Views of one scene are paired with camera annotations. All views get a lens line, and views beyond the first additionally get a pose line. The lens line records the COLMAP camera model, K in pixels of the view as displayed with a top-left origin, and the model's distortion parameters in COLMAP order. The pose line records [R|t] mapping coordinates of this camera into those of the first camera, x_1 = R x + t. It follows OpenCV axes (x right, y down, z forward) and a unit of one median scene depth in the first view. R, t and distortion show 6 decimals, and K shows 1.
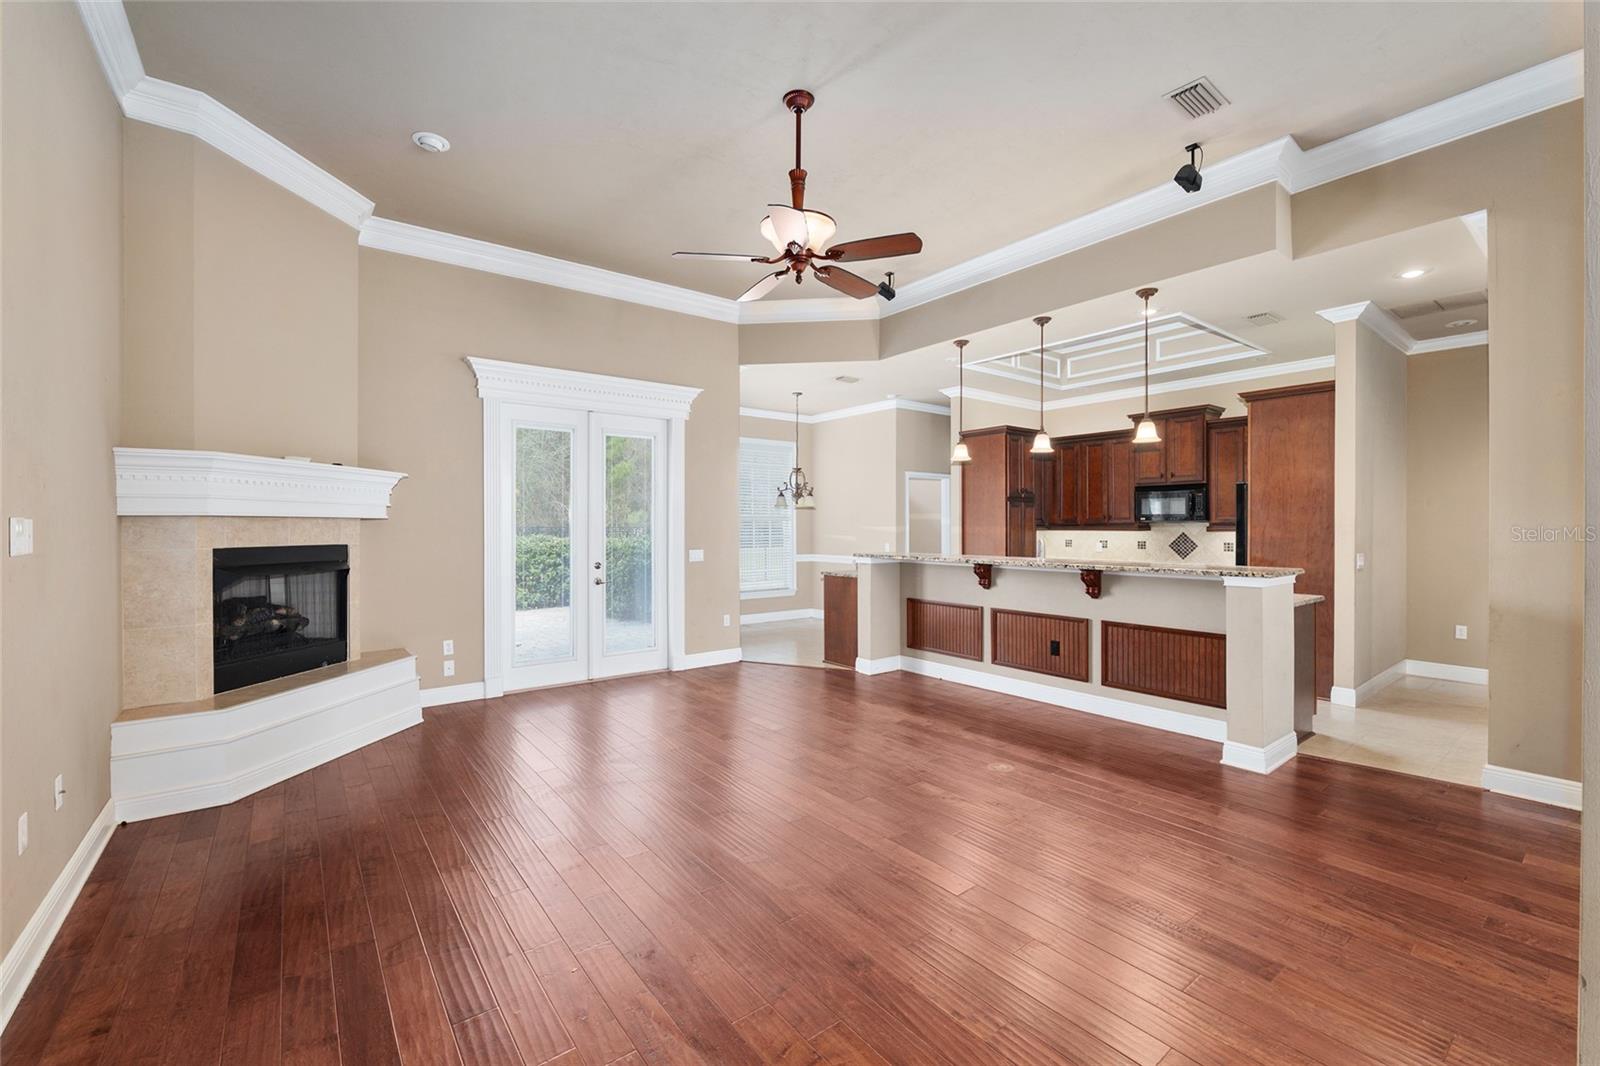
lens RADIAL K [[663.5, 0, 800.7], [0, 663.5, 524.5], [0, 0, 1]] dist [-0.010615, -0.000995]
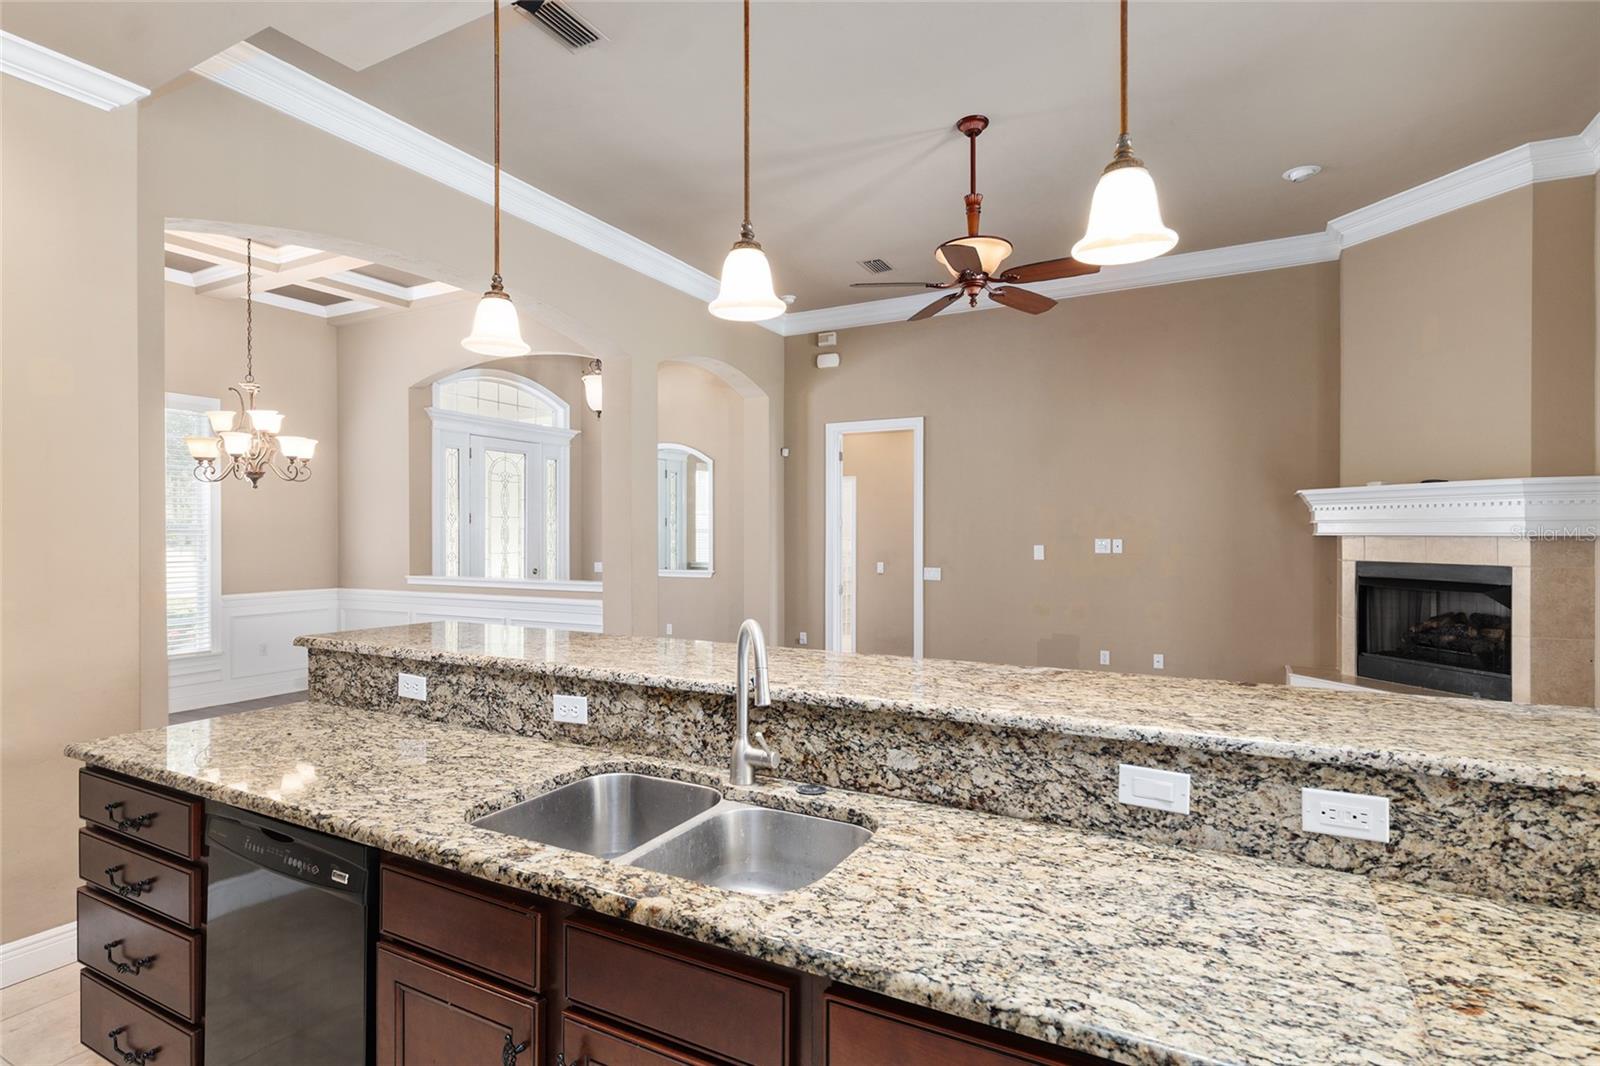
lens RADIAL K [[795.8, 0, 804.9], [0, 795.8, 537.4], [0, 0, 1]] dist [0.003121, -0.002063]
pose [[-0.909447, 0.004785, -0.415792, 0.496017], [0.003550, 0.999987, 0.003744, -0.012480], [0.415805, 0.001928, -0.909452, 1.351326]]
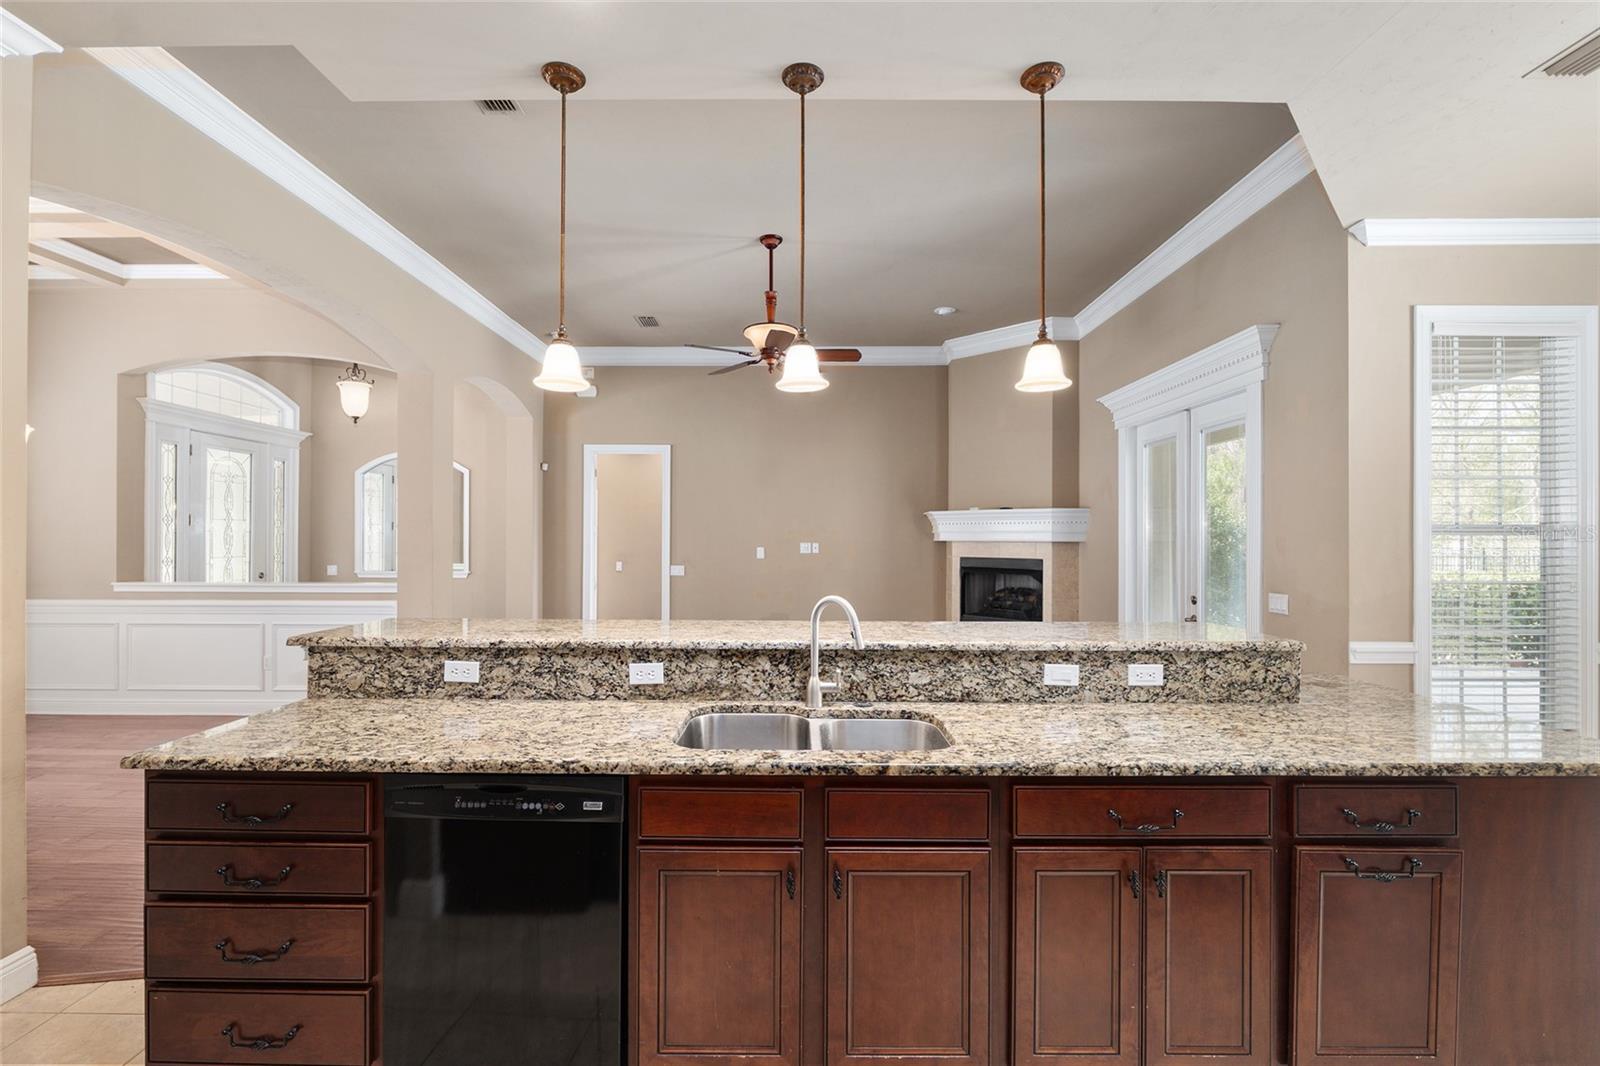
lens RADIAL K [[667.9, 0, 798.8], [0, 667.9, 538.2], [0, 0, 1]] dist [-0.007678, -0.000045]
pose [[-0.610789, -0.001277, -0.791792, 0.715008], [-0.001259, 0.999999, -0.000642, -0.012948], [0.791792, 0.000605, -0.610790, 1.283547]]
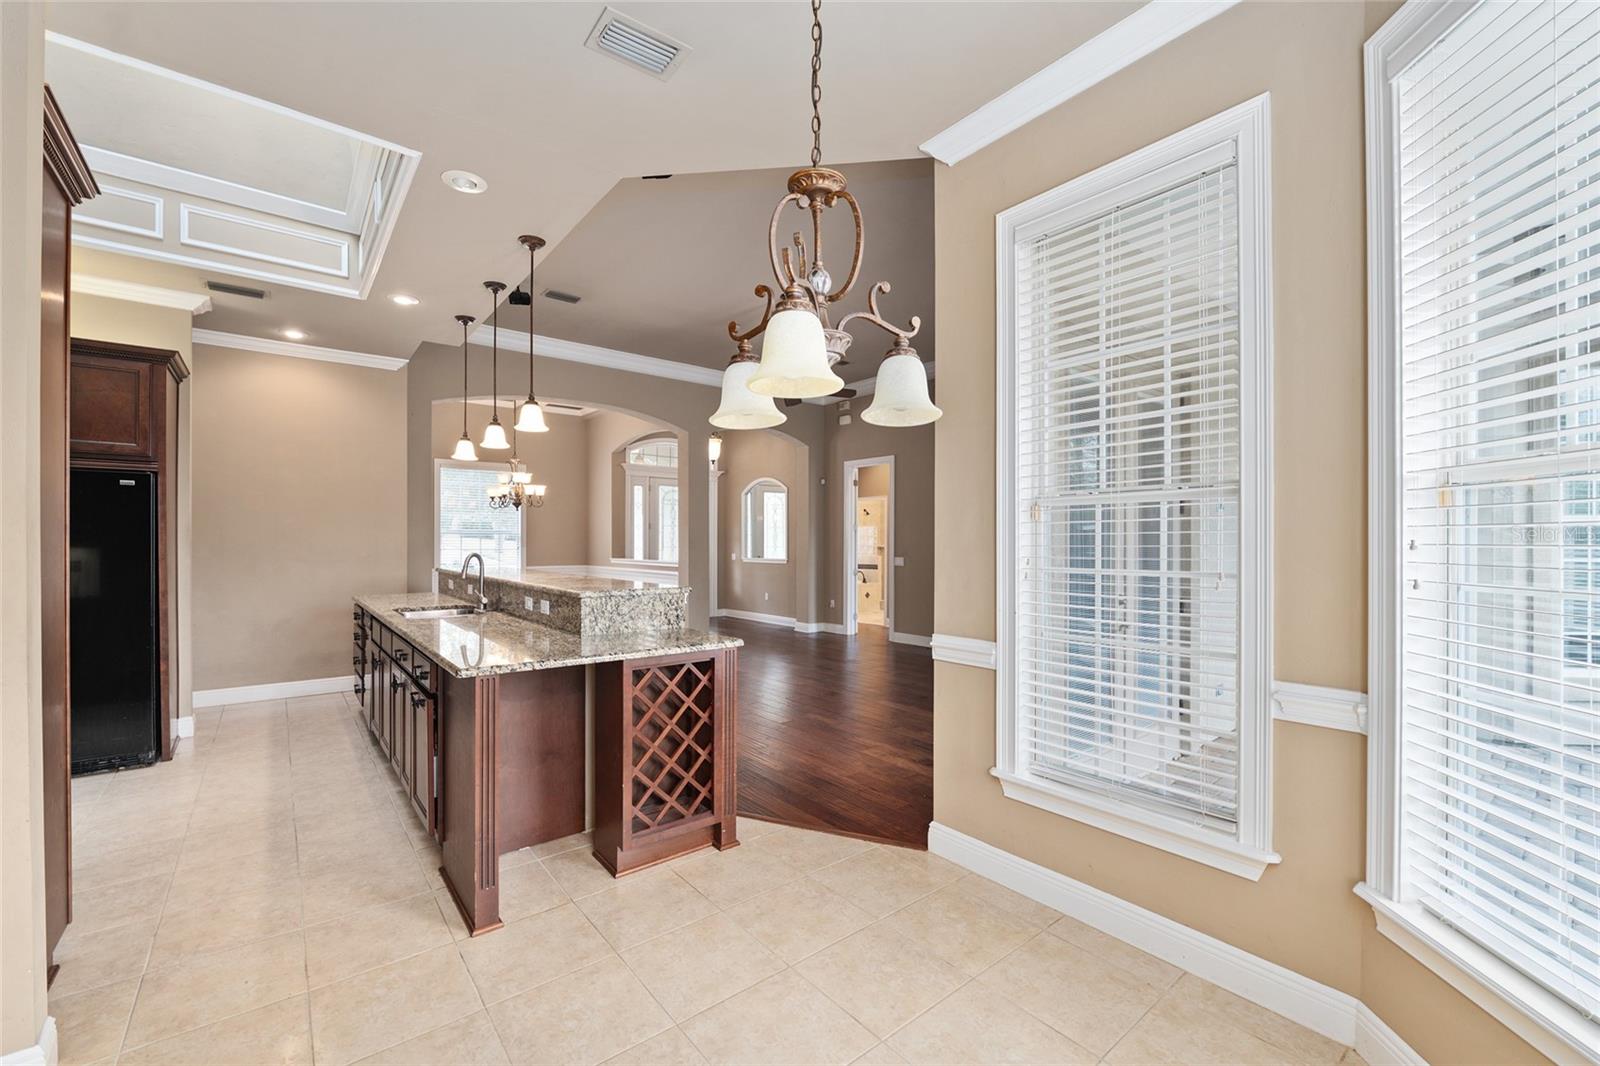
lens RADIAL K [[663.5, 0, 814.0], [0, 663.5, 534.6], [0, 0, 1]] dist [-0.010615, -0.000995]
pose [[-0.999784, -0.000098, -0.020771, -0.040181], [0.000097, 0.999956, -0.009409, 0.003300], [0.020771, -0.009409, -0.999740, 1.871716]]
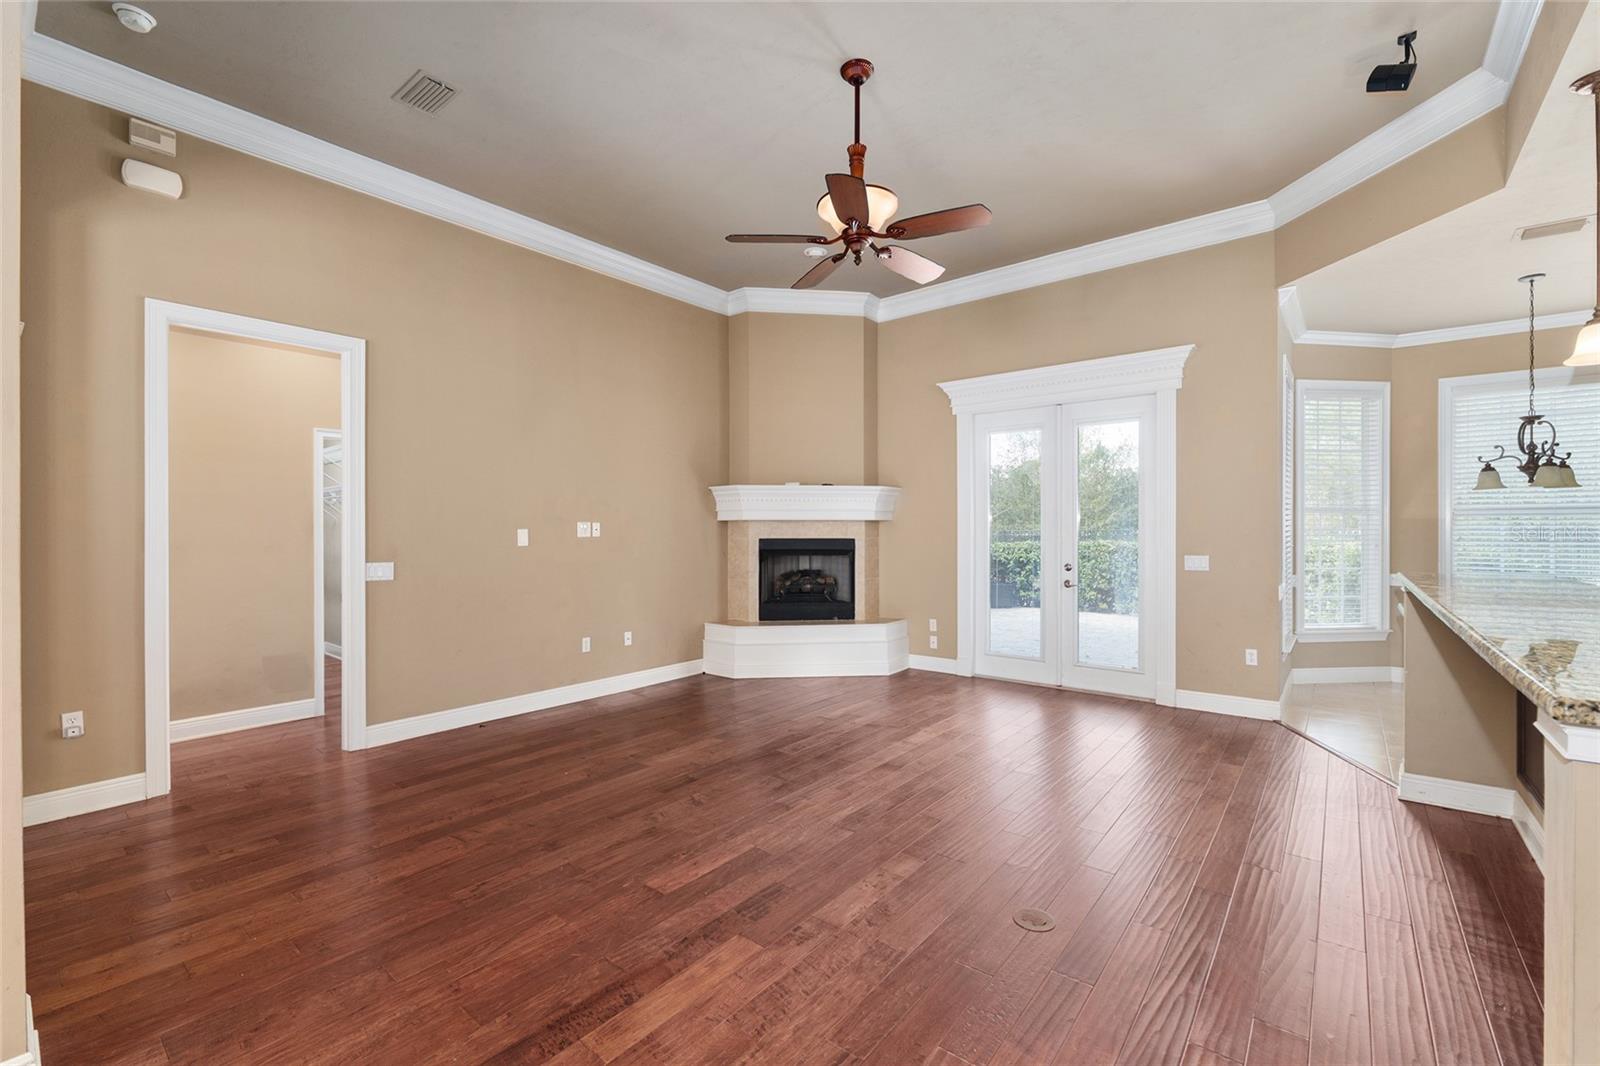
lens RADIAL K [[667.9, 0, 791.0], [0, 667.9, 531.4], [0, 0, 1]] dist [-0.007678, -0.000045]
pose [[0.223841, 0.004122, -0.974617, 0.607935], [0.002634, 0.999985, 0.004834, 0.006331], [0.974622, -0.003650, 0.223826, 0.469519]]
